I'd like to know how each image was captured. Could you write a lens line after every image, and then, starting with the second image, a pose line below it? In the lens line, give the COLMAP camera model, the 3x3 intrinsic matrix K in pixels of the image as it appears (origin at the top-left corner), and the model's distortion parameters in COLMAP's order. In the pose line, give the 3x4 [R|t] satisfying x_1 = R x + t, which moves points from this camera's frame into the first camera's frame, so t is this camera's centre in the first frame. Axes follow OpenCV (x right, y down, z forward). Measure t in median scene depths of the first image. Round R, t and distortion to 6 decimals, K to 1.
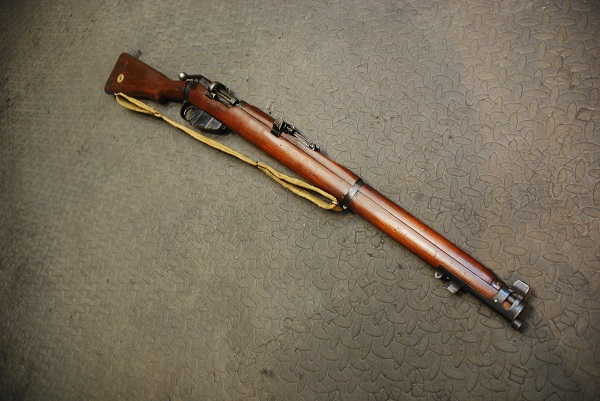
lens RADIAL K [[462.0, 0, 306.7], [0, 462.0, 197.5], [0, 0, 1]] dist [-0.170197, 0.143984]
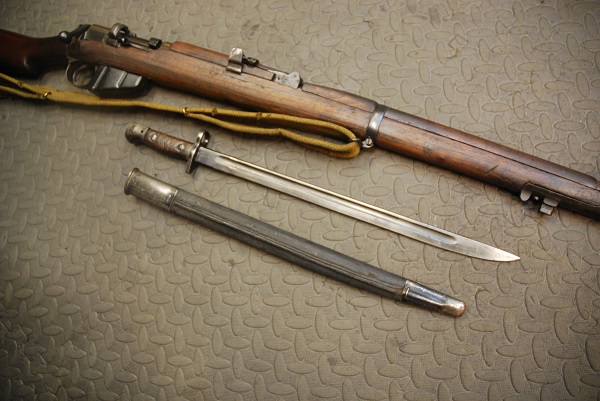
lens RADIAL K [[462.0, 0, 306.7], [0, 462.0, 197.5], [0, 0, 1]] dist [-0.170197, 0.143984]
pose [[0.911482, -0.252016, 0.325098, -0.647657], [0.257264, 0.965950, 0.027511, -0.021632], [-0.320961, 0.058560, 0.945280, 0.546024]]
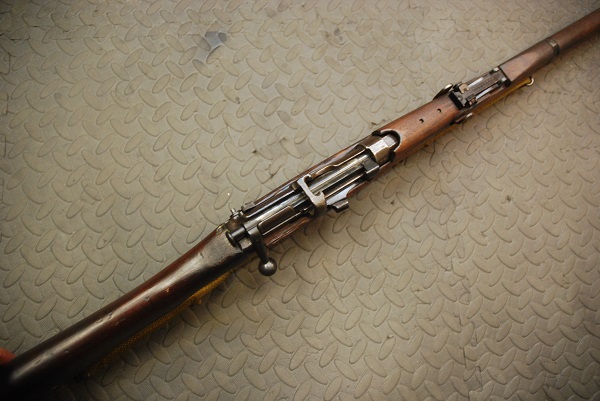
lens RADIAL K [[462.0, 0, 306.7], [0, 462.0, 197.5], [0, 0, 1]] dist [-0.170197, 0.143984]
pose [[0.227338, -0.706248, 0.670470, -1.085191], [0.789313, 0.536882, 0.297897, -0.390163], [-0.570353, 0.461488, 0.679505, 0.895542]]
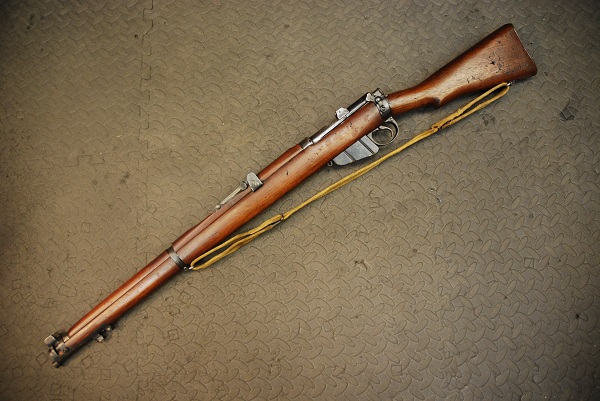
lens RADIAL K [[462.0, 0, 306.7], [0, 462.0, 197.5], [0, 0, 1]] dist [-0.170197, 0.143984]
pose [[-0.299751, 0.905948, 0.299012, -0.451636], [-0.805371, -0.408306, 0.429725, -0.454907], [0.511396, -0.112005, 0.852014, 0.163532]]
